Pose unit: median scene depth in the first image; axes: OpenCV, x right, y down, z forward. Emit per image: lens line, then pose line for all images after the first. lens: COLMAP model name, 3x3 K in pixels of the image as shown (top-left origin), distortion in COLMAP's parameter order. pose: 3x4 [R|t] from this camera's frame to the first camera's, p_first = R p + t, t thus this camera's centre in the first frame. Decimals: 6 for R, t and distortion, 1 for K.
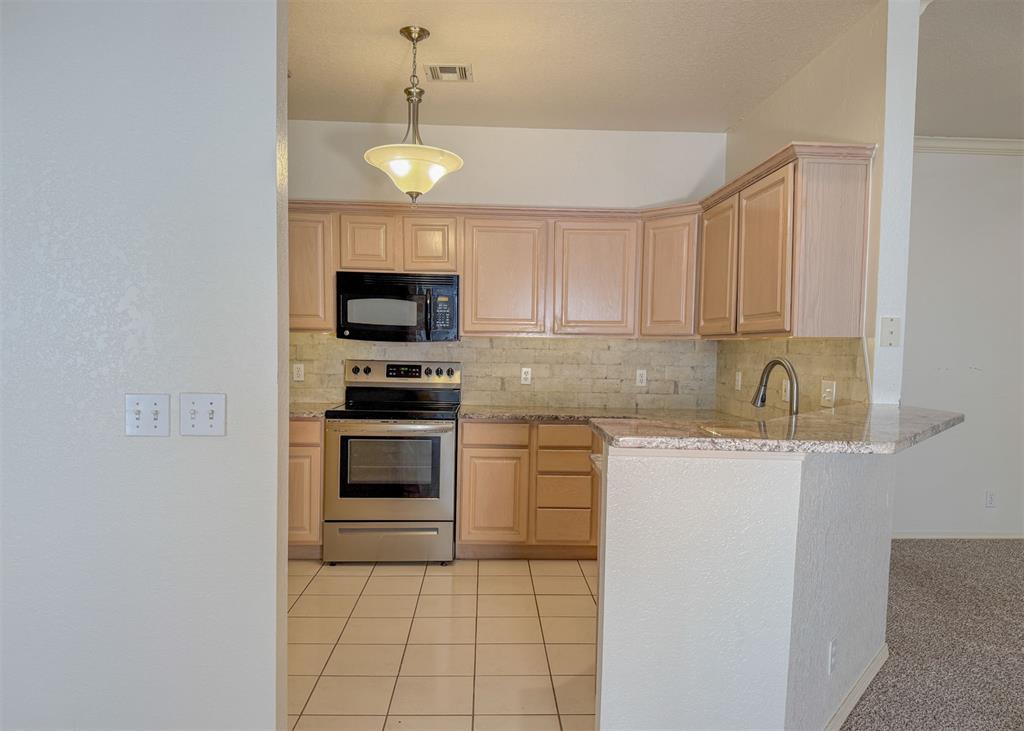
lens RADIAL K [[717.1, 0, 514.6], [0, 717.1, 388.3], [0, 0, 1]] dist [0.095014, -0.000750]
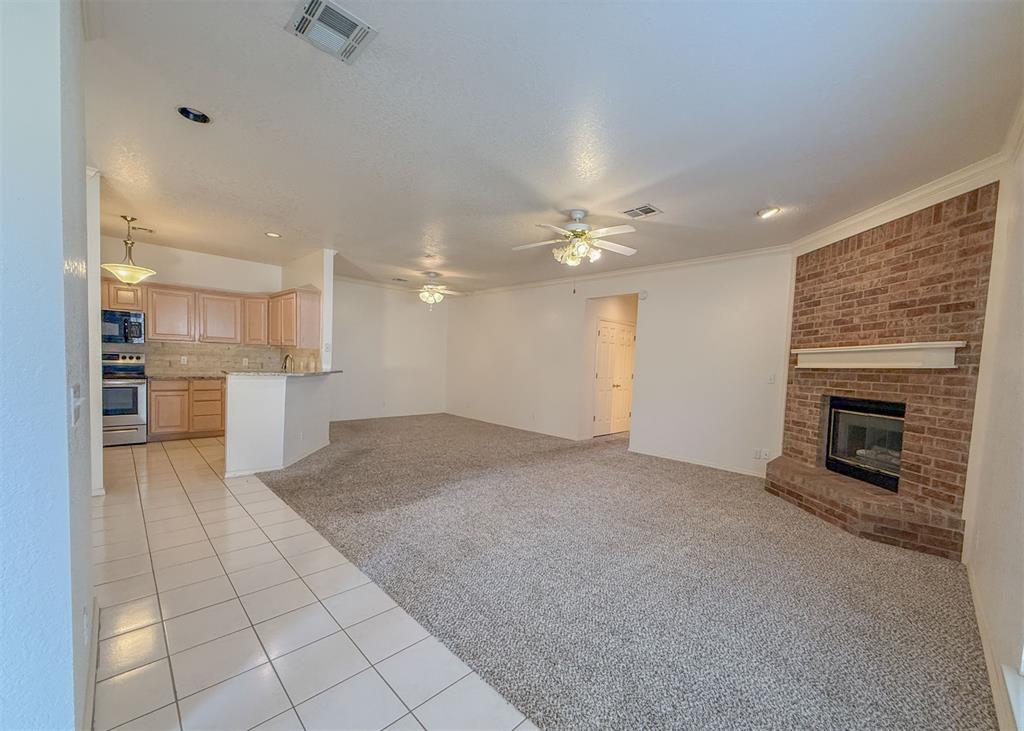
lens RADIAL K [[407.2, 0, 510.9], [0, 407.2, 382.9], [0, 0, 1]] dist [-0.000858, 0.000058]
pose [[0.743421, -0.023191, 0.668421, -0.081383], [0.007653, 0.999628, 0.026171, 0.029831], [-0.668780, -0.014341, 0.743322, -0.658273]]
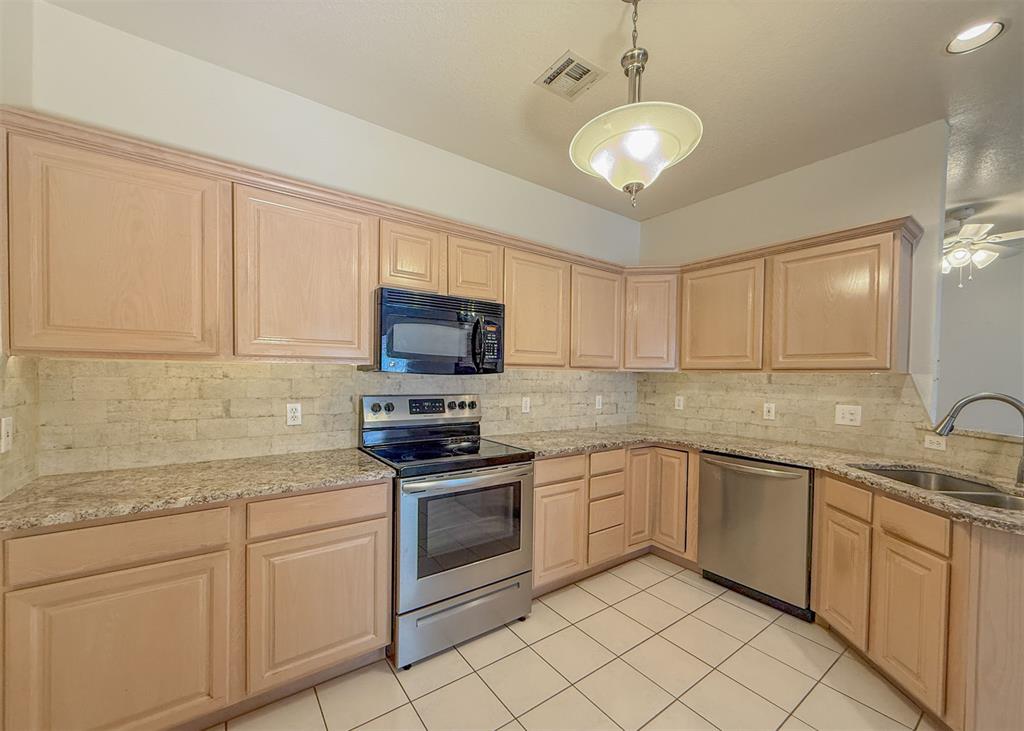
lens RADIAL K [[407.2, 0, 510.9], [0, 407.2, 382.9], [0, 0, 1]] dist [-0.000858, 0.000058]
pose [[0.837200, -0.016046, 0.546661, -0.368059], [0.031887, 0.999301, -0.019503, -0.042670], [-0.545966, 0.033759, 0.837127, 0.543848]]
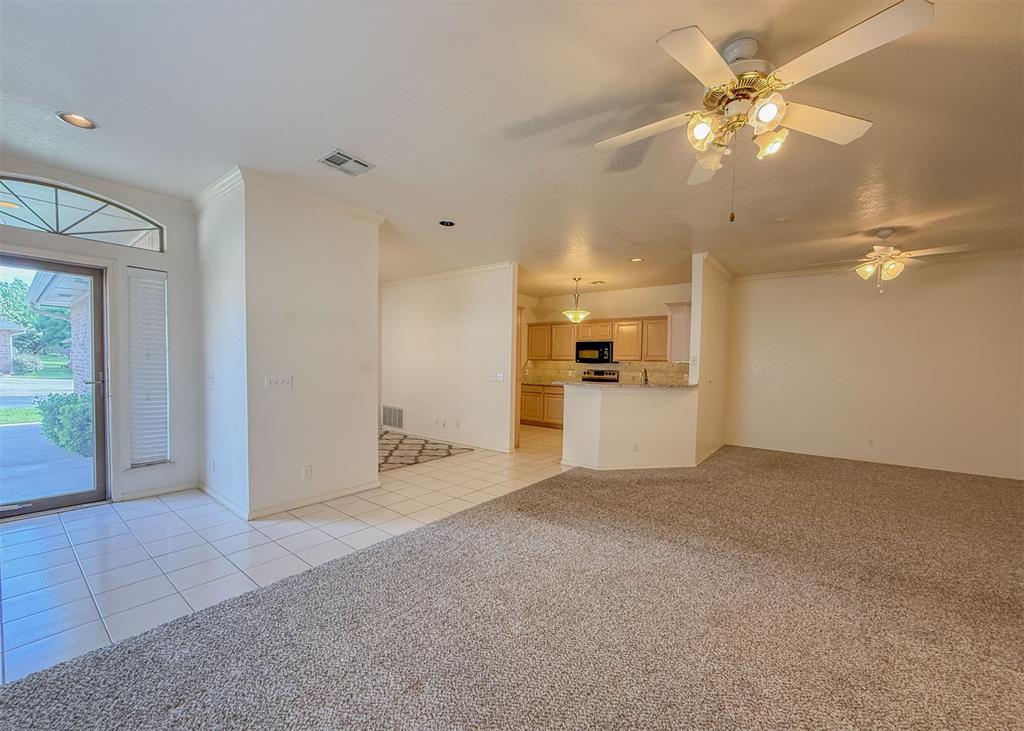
lens RADIAL K [[407.2, 0, 510.9], [0, 407.2, 382.9], [0, 0, 1]] dist [-0.000858, 0.000058]
pose [[0.757964, 0.029507, -0.651628, 0.713095], [-0.040770, 0.999166, -0.002178, 0.036108], [0.651021, 0.028218, 0.758535, -0.550089]]
